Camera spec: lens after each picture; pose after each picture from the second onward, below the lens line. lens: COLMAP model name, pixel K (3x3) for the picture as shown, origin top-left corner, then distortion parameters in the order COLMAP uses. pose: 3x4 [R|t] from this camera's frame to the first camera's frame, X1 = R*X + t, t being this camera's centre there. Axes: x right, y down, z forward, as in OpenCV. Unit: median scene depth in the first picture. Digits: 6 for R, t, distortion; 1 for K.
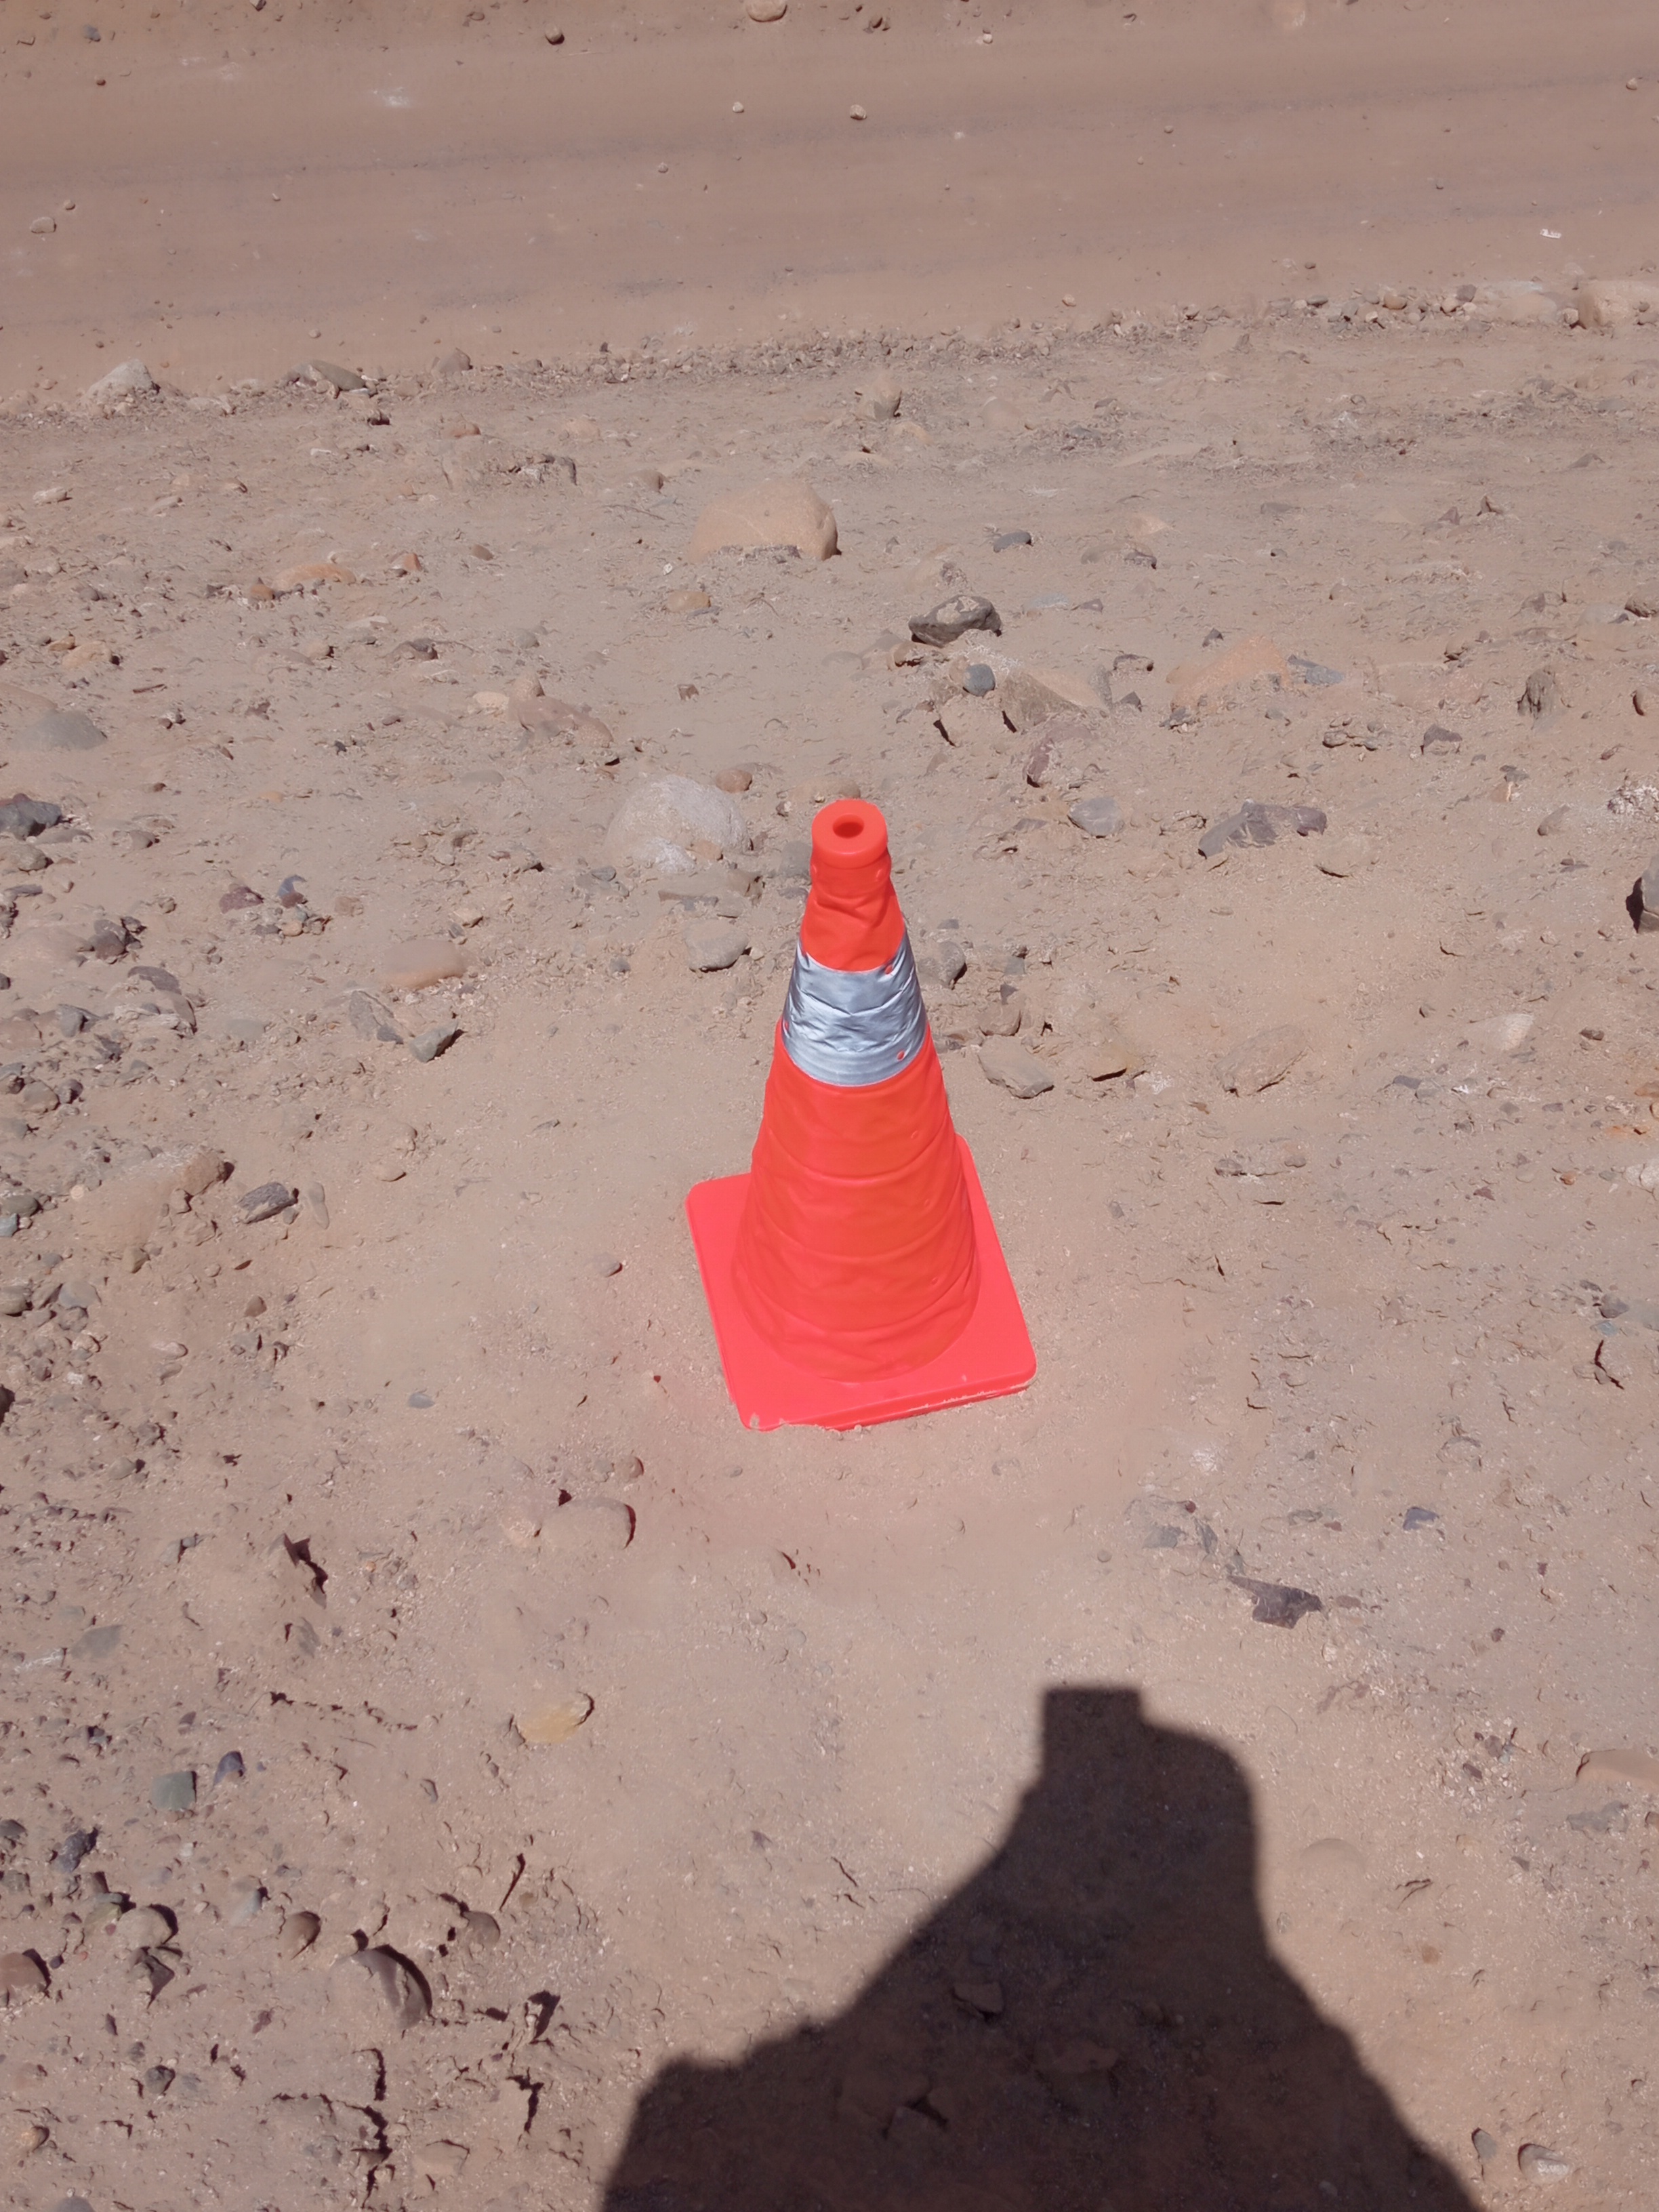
lens RADIAL K [[2451.4, 0, 829.5], [0, 2451.4, 1106.0], [0, 0, 1]] dist [0.134249, -0.267254]
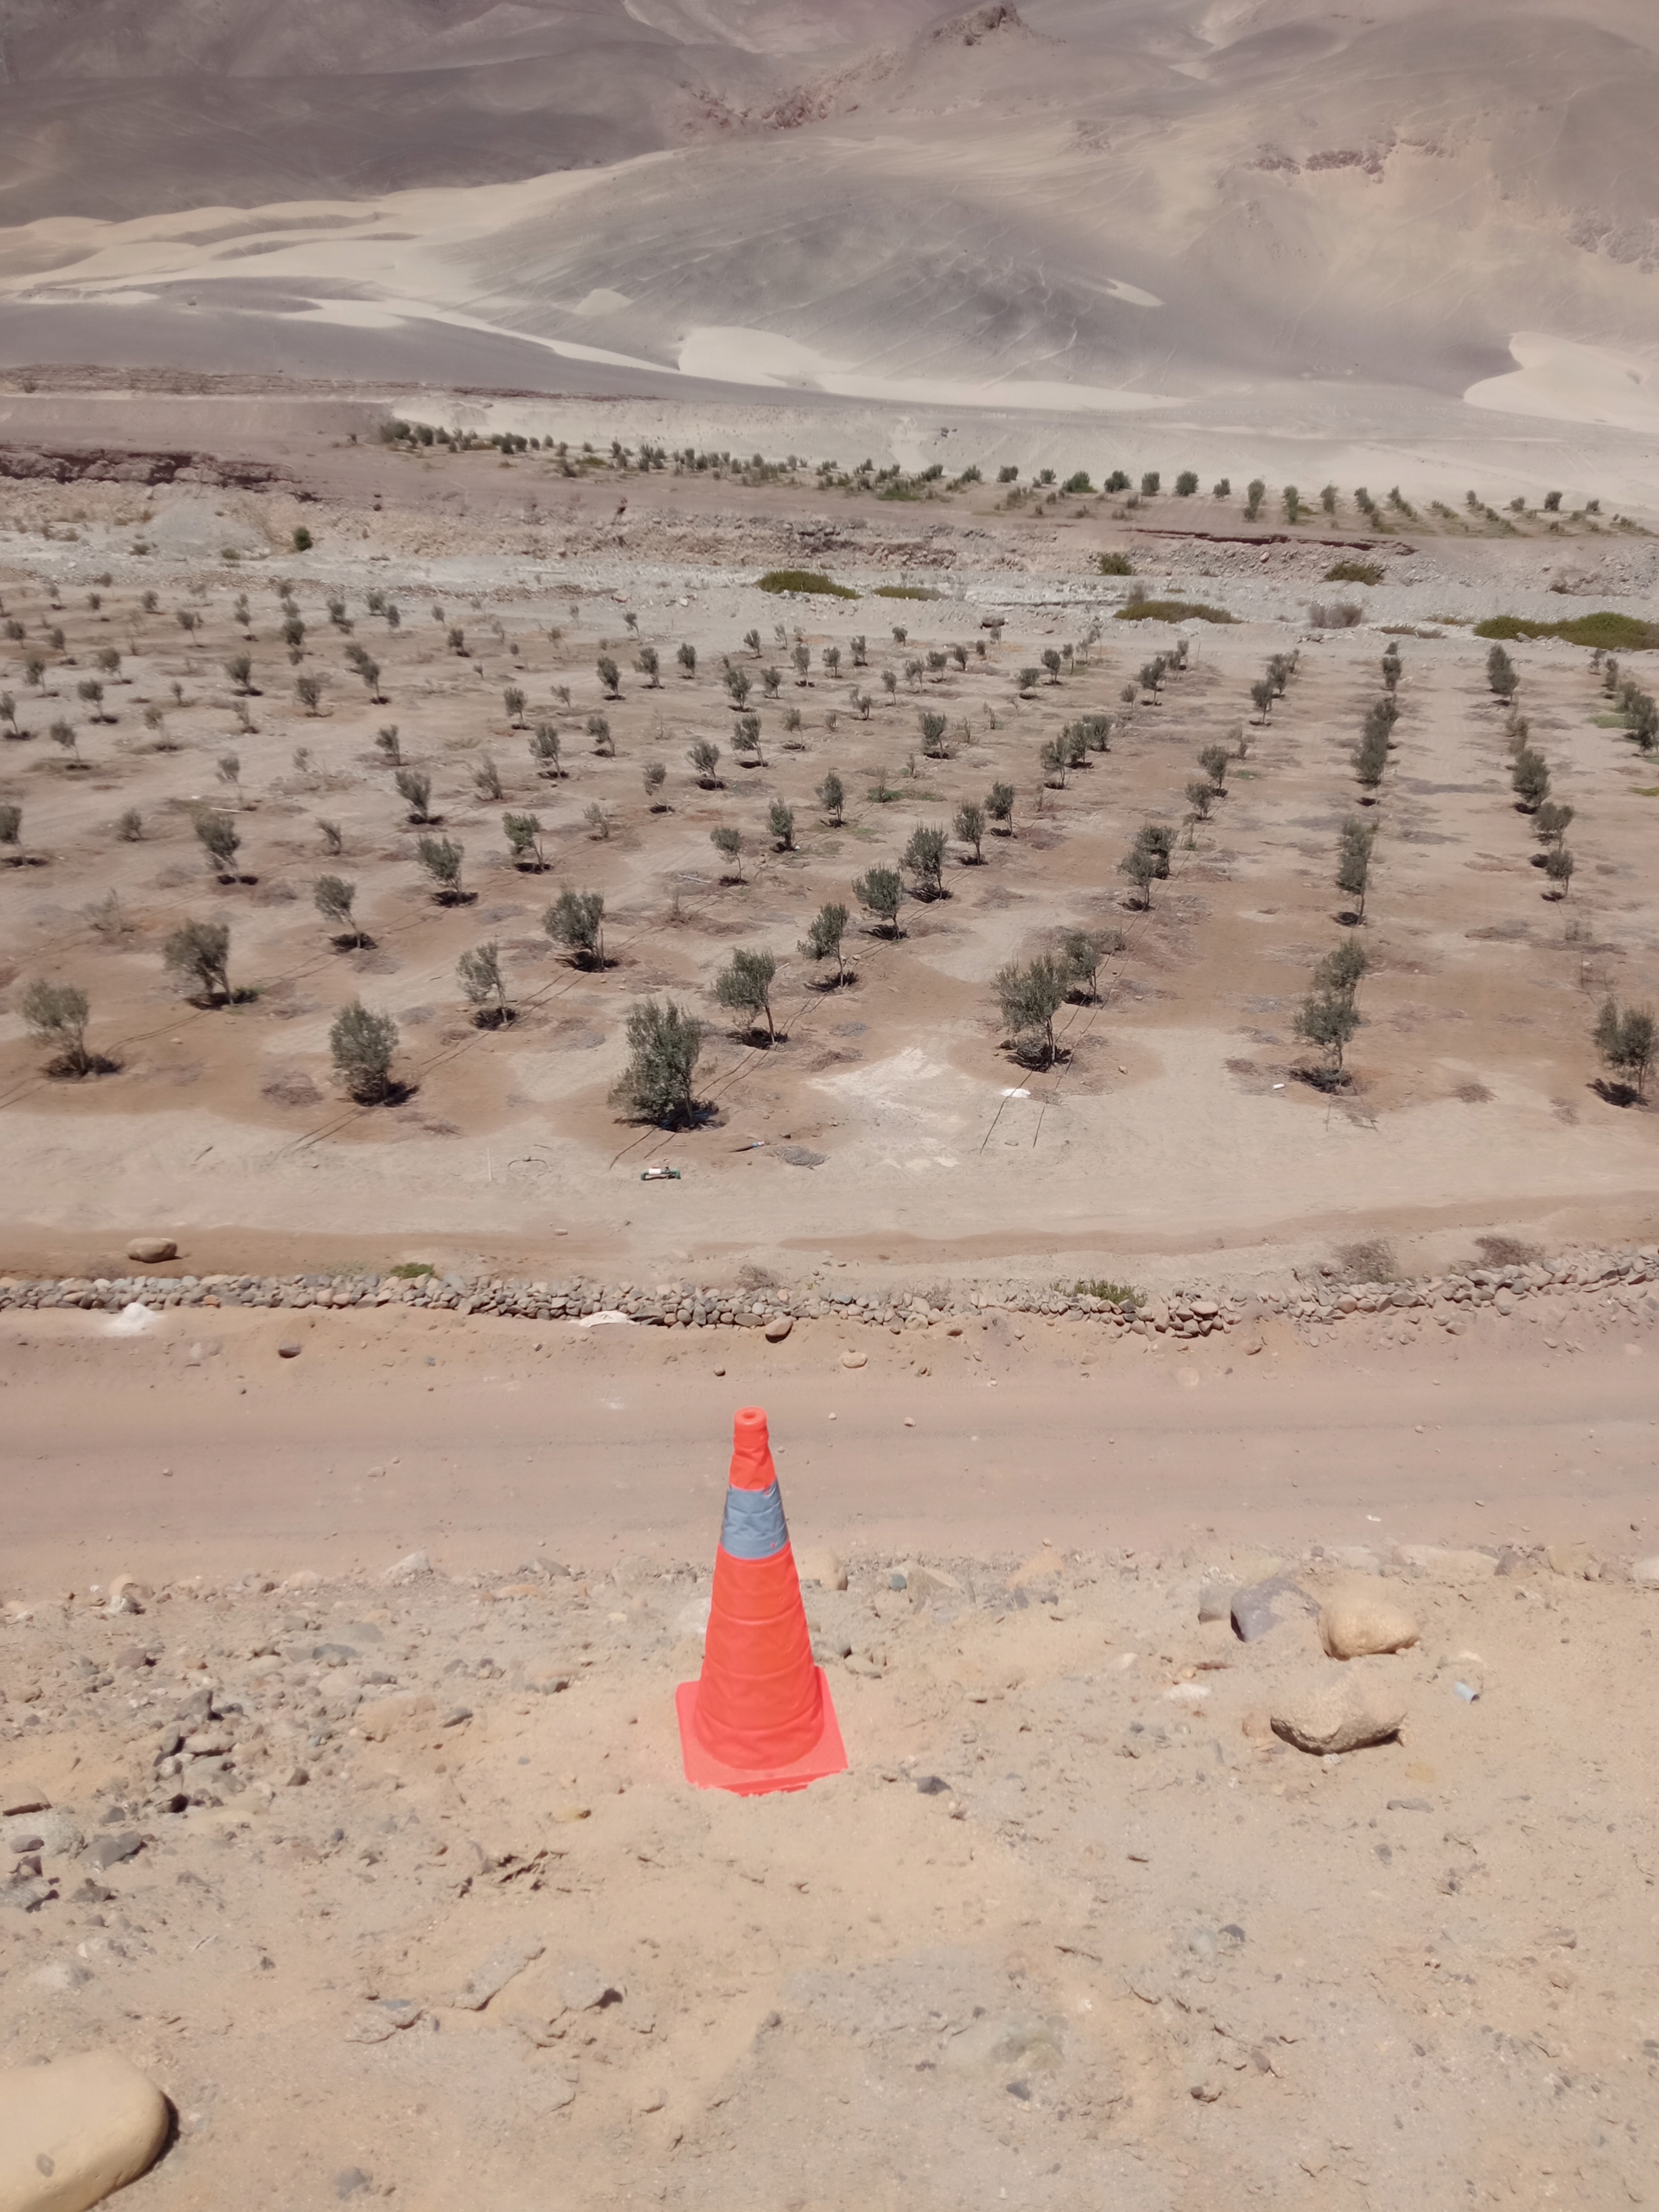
lens RADIAL K [[1768.0, 0, 835.9], [0, 1768.0, 1096.2], [0, 0, 1]] dist [0.136106, -0.243737]
pose [[0.998533, 0.027649, -0.046553, 0.066400], [-0.048642, 0.835714, -0.547006, 0.228328], [0.023781, 0.548468, 0.835833, -0.233440]]
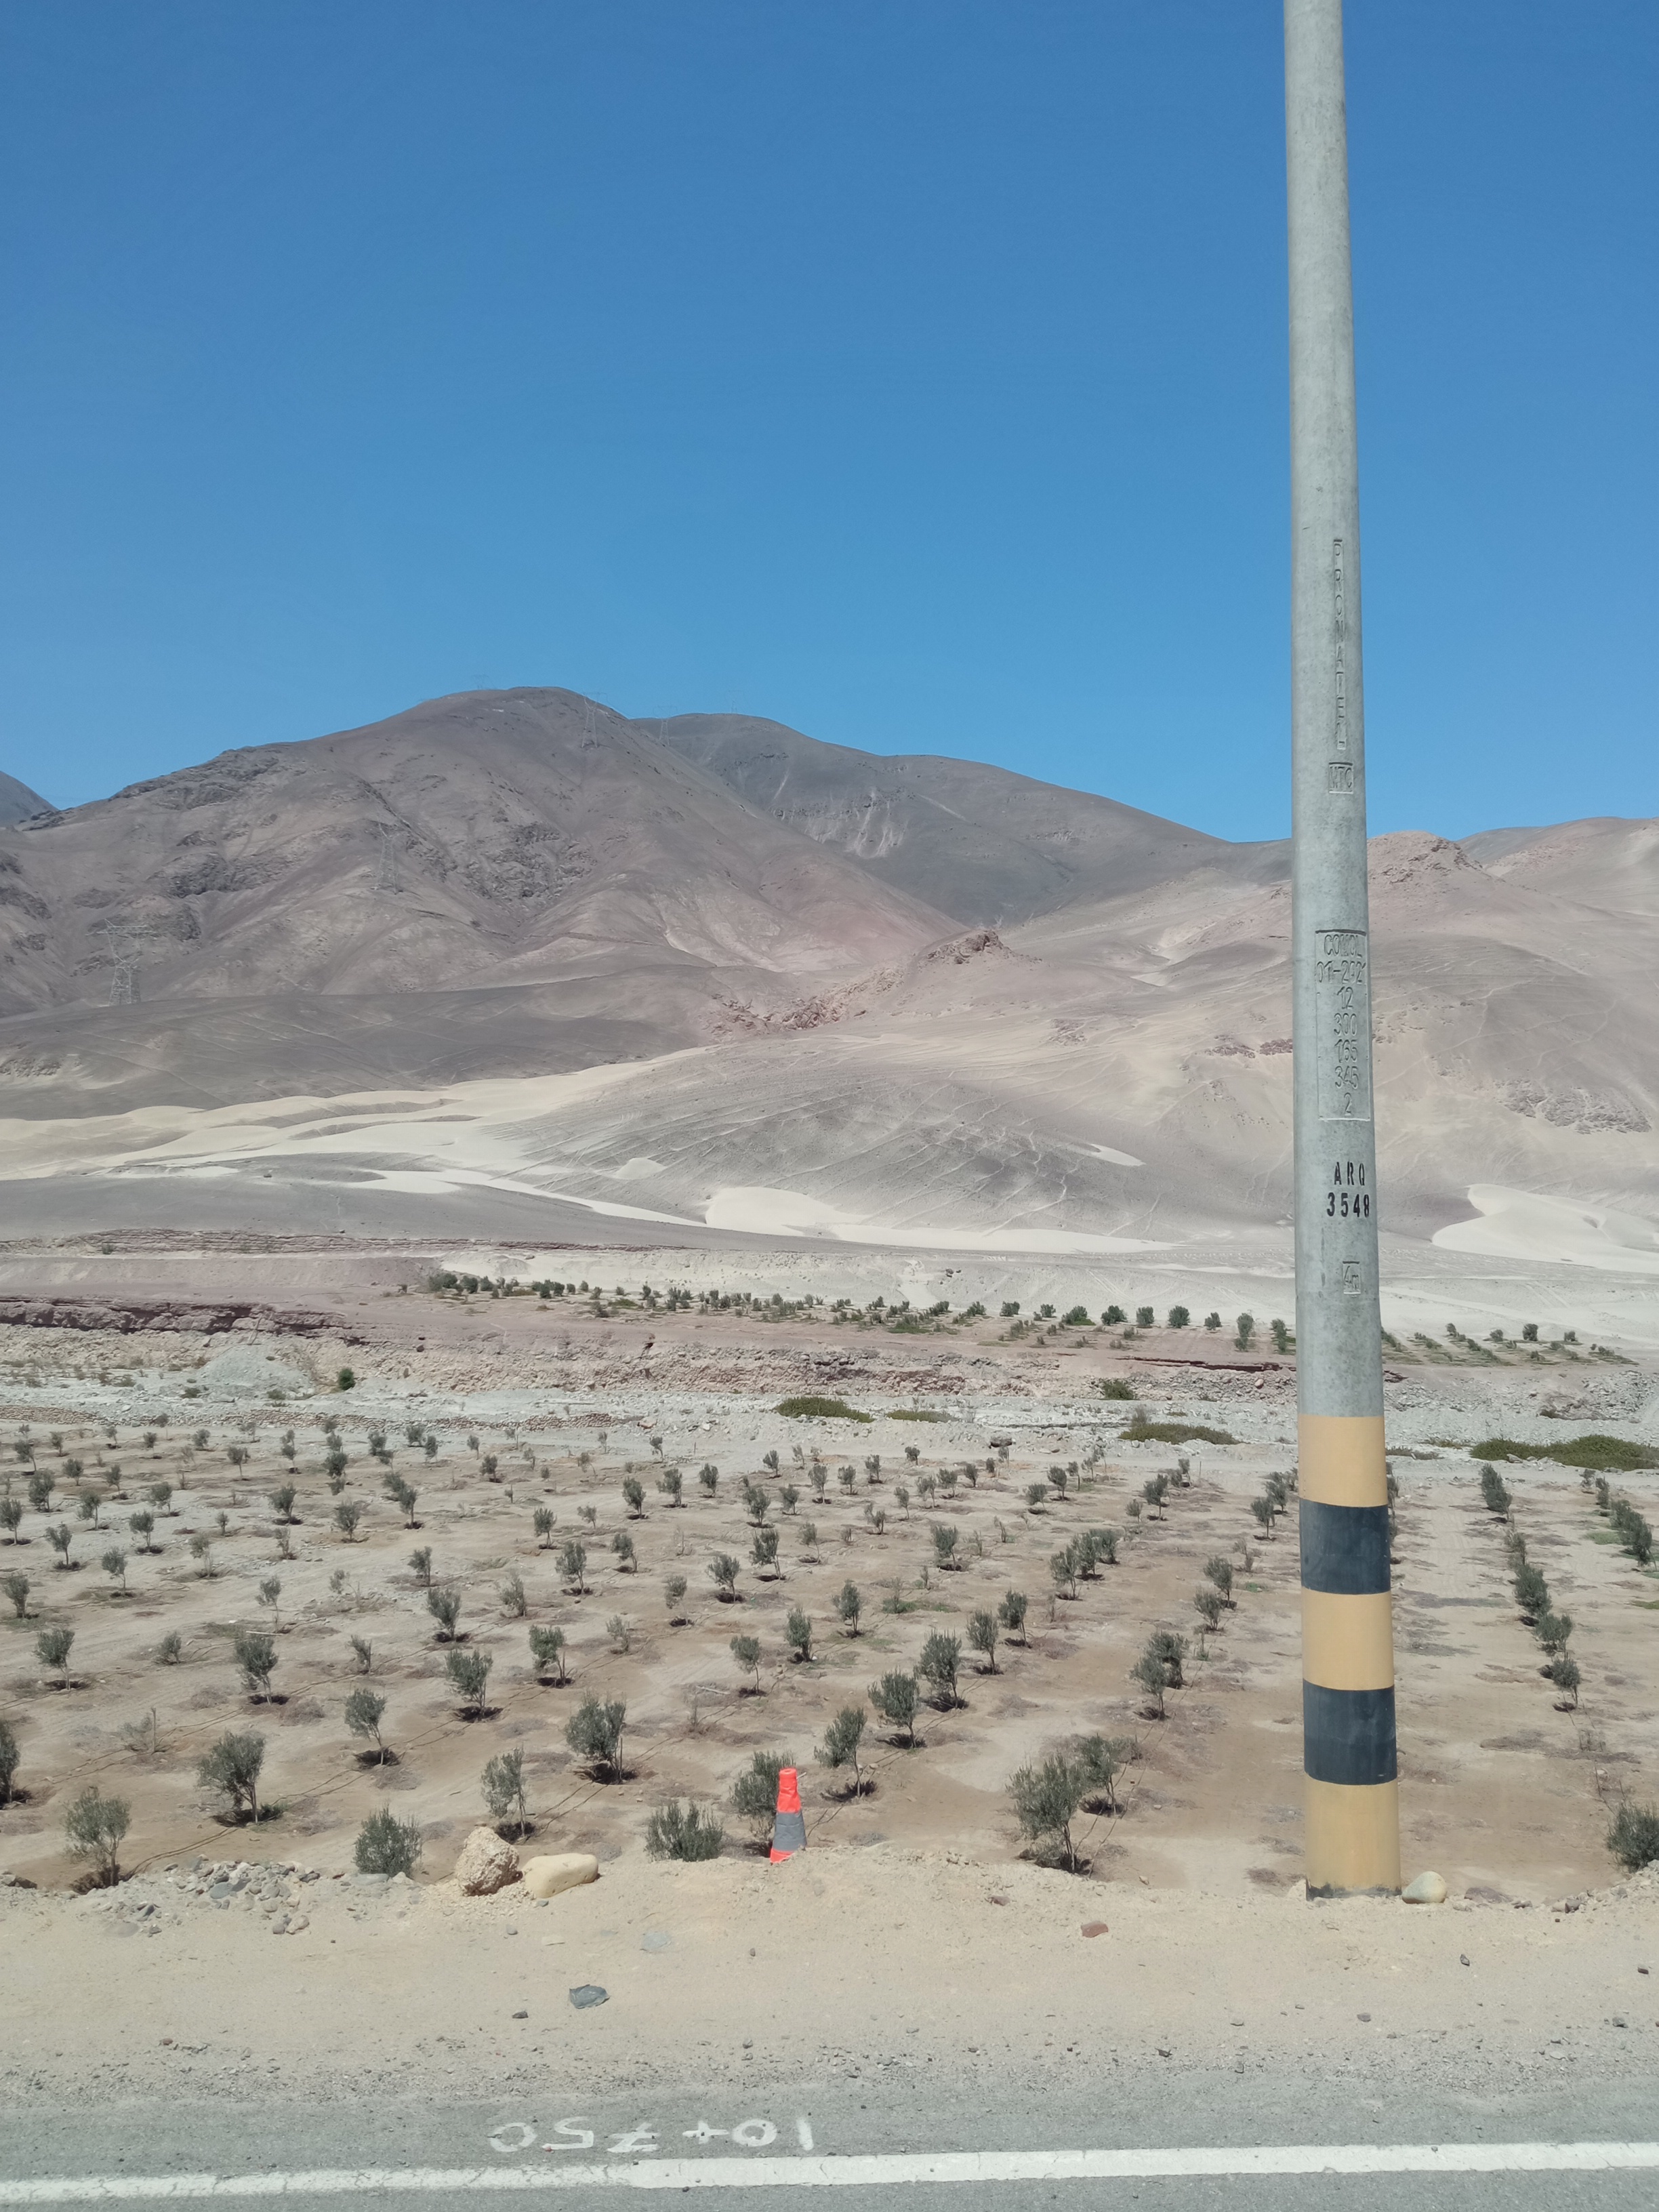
lens RADIAL K [[1768.0, 0, 835.9], [0, 1768.0, 1096.2], [0, 0, 1]] dist [0.136106, -0.243737]
pose [[0.998130, -0.008777, -0.060499, 0.080918], [-0.047510, 0.511406, -0.858025, 0.375334], [0.038470, 0.859295, 0.510032, -0.350368]]
